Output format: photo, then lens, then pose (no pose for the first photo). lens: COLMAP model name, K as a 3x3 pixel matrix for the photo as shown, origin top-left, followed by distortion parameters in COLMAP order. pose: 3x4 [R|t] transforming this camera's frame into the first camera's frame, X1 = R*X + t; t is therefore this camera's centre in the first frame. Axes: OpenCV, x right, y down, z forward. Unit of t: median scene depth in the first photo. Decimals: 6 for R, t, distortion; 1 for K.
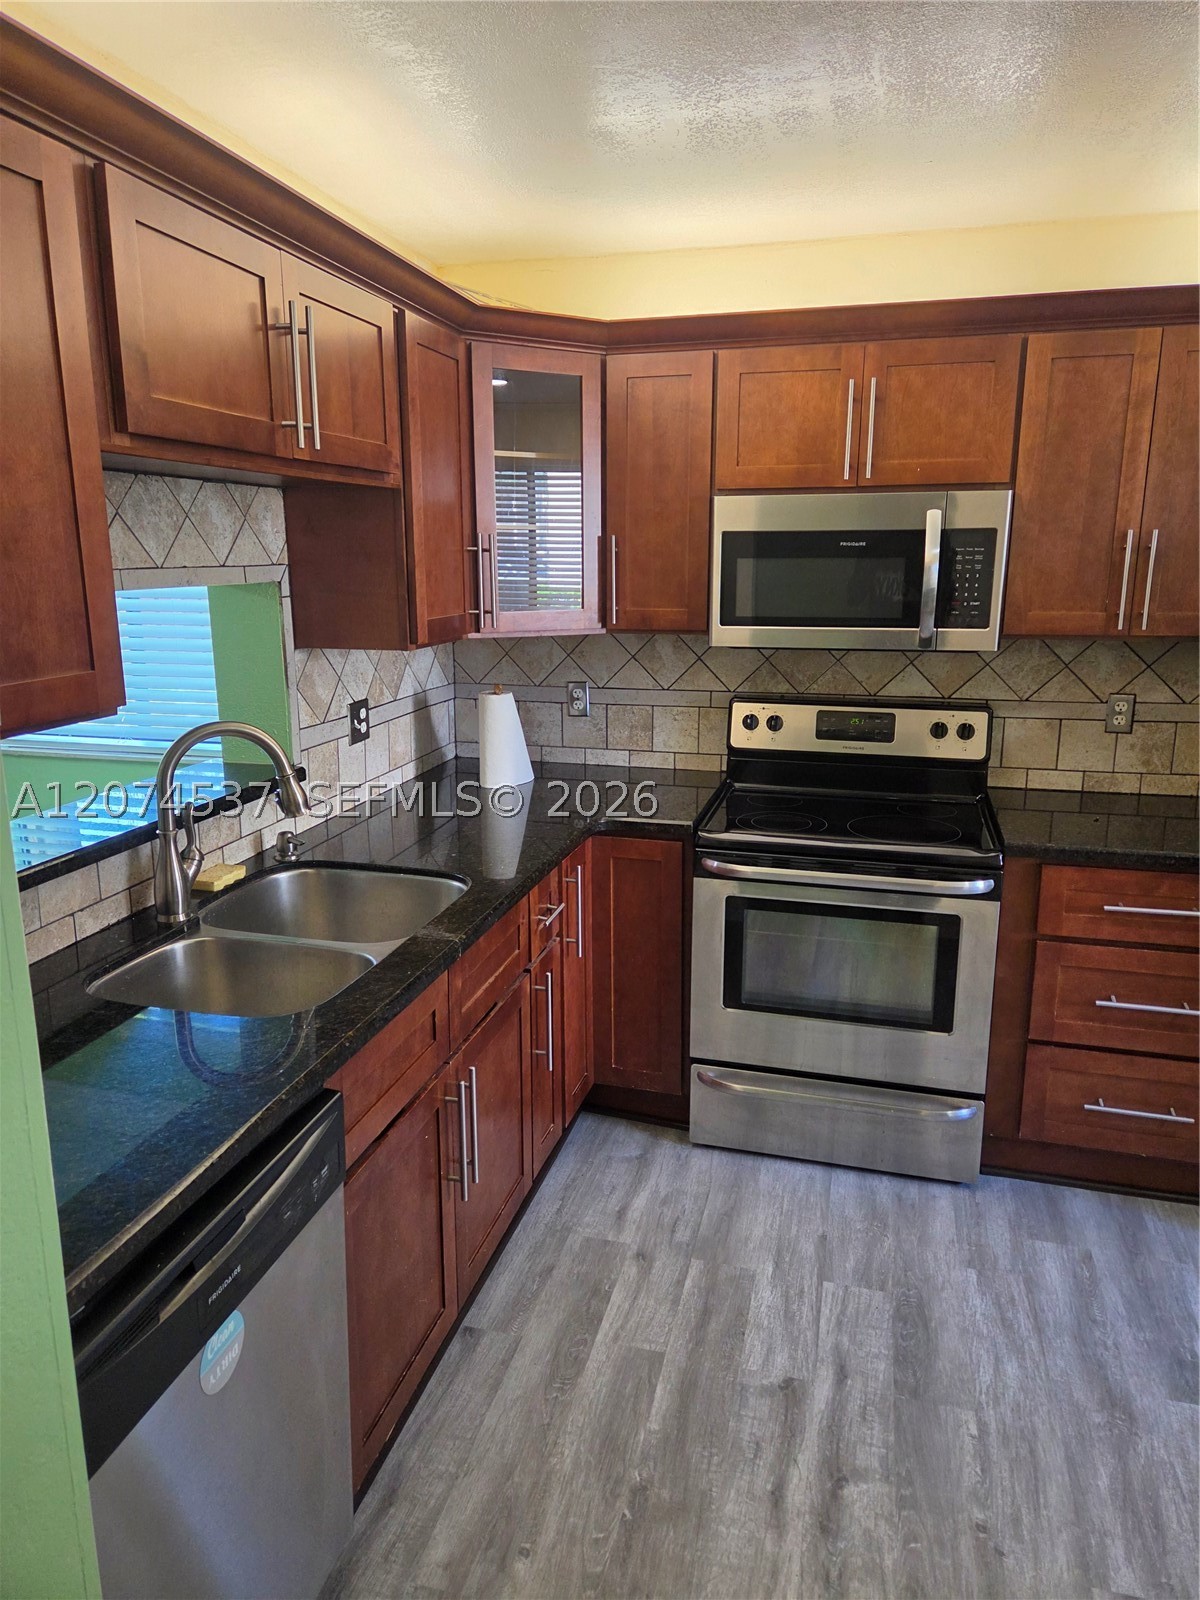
lens RADIAL K [[1090.7, 0, 600.0], [0, 1090.7, 800.0], [0, 0, 1]] dist [0.076847, -0.072759]
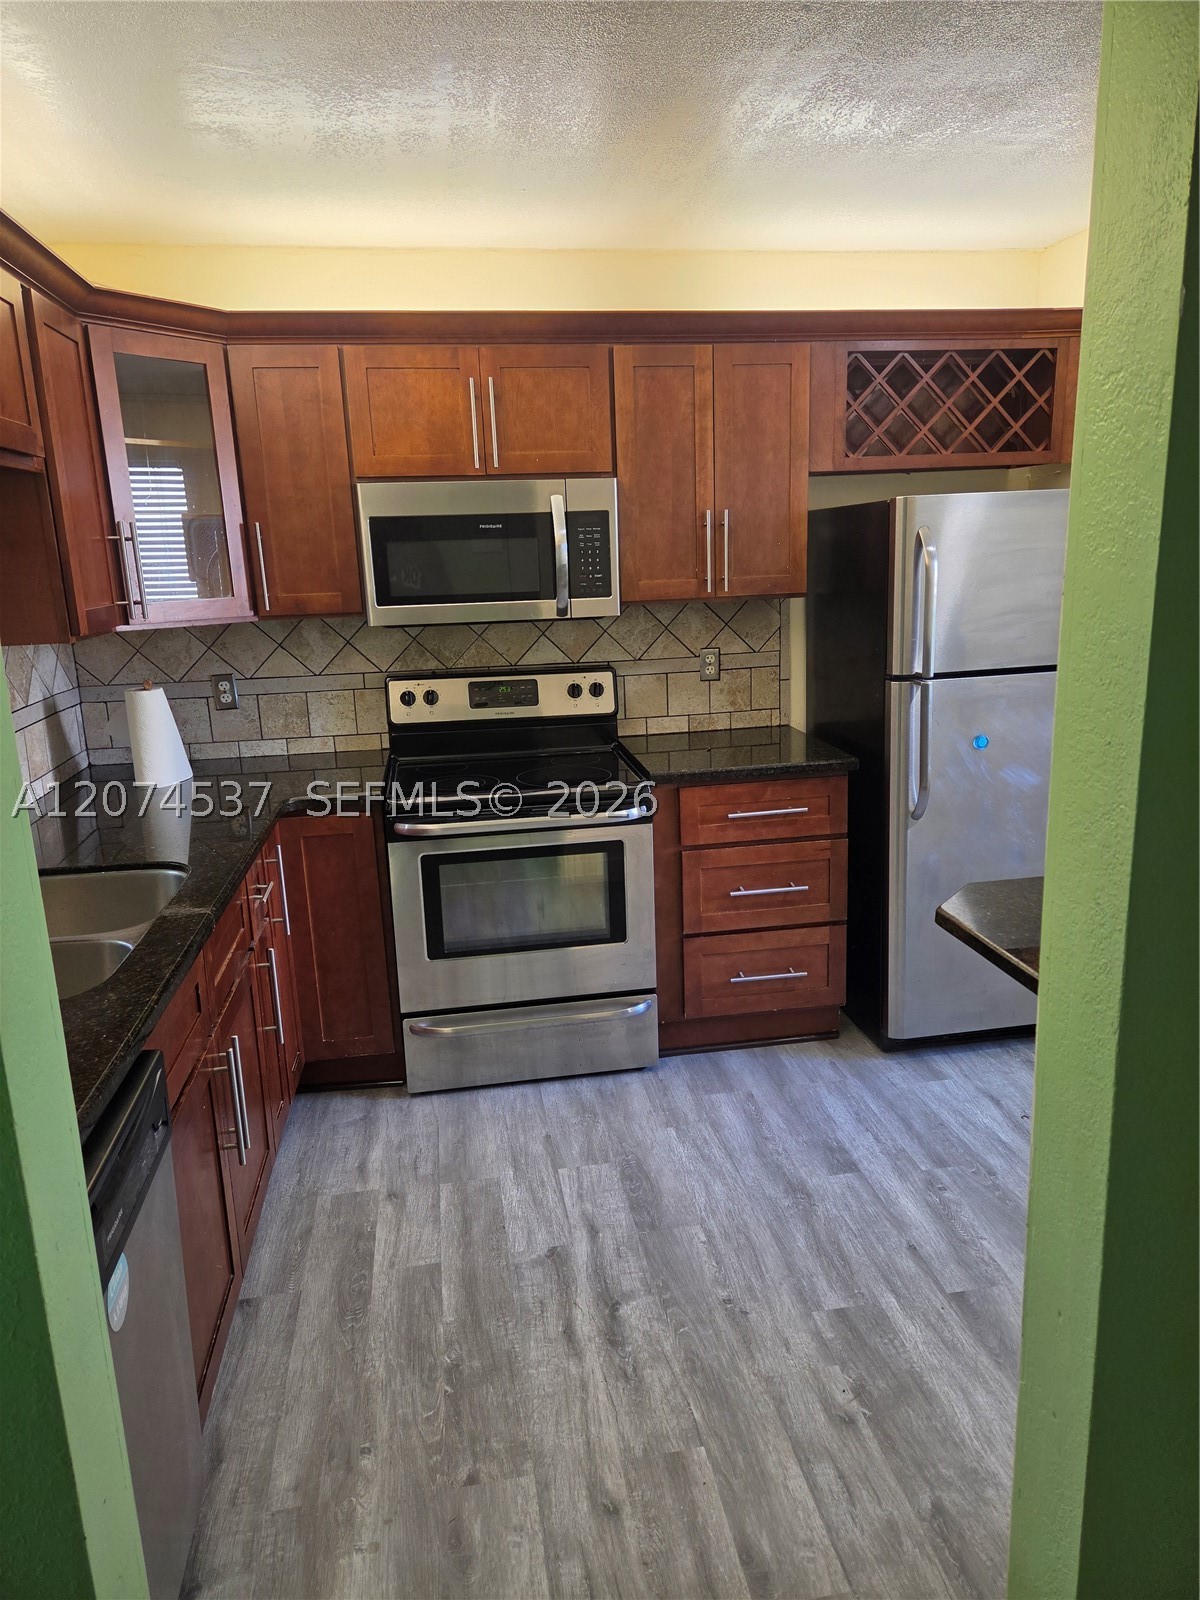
lens RADIAL K [[1088.8, 0, 626.1], [0, 1088.8, 814.4], [0, 0, 1]] dist [0.075157, -0.074621]
pose [[0.908661, -0.128600, 0.397237, -0.130088], [0.126050, 0.991487, 0.032645, 0.039961], [-0.398054, 0.020409, 0.917135, -0.073469]]
